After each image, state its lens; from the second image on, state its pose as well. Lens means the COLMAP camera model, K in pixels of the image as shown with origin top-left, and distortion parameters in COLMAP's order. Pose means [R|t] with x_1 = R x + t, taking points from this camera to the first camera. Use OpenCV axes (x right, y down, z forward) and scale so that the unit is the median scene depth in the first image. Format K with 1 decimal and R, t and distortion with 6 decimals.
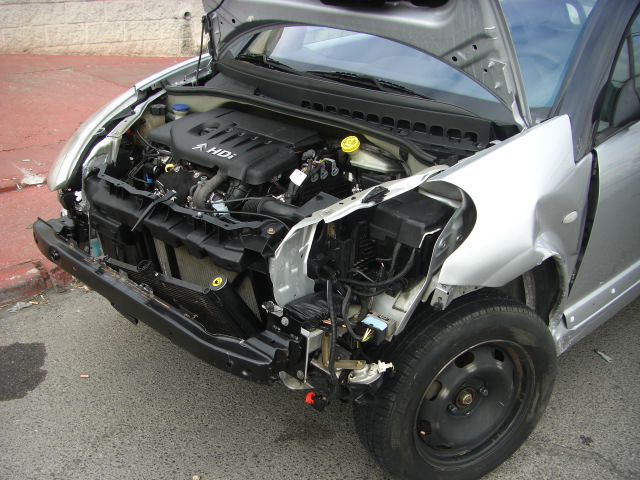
lens RADIAL K [[732.1, 0, 290.5], [0, 732.1, 302.6], [0, 0, 1]] dist [-0.164686, 0.064213]
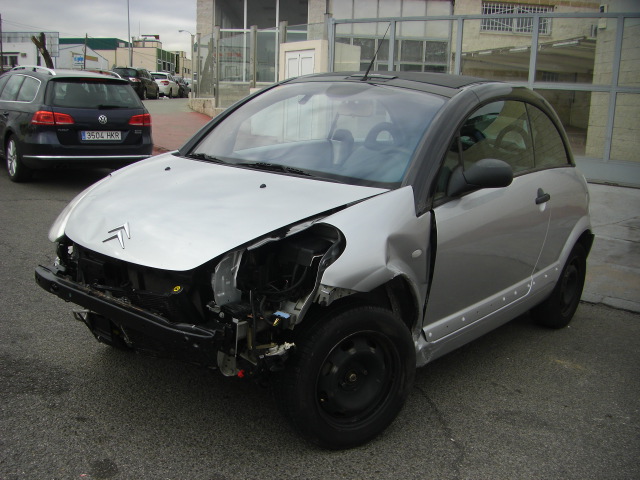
lens RADIAL K [[732.1, 0, 290.5], [0, 732.1, 302.6], [0, 0, 1]] dist [-0.164686, 0.064213]
pose [[0.995576, -0.005738, 0.093780, -0.007450], [0.021687, 0.985214, -0.169951, 0.248394], [-0.091418, 0.171233, 0.980980, -0.466391]]
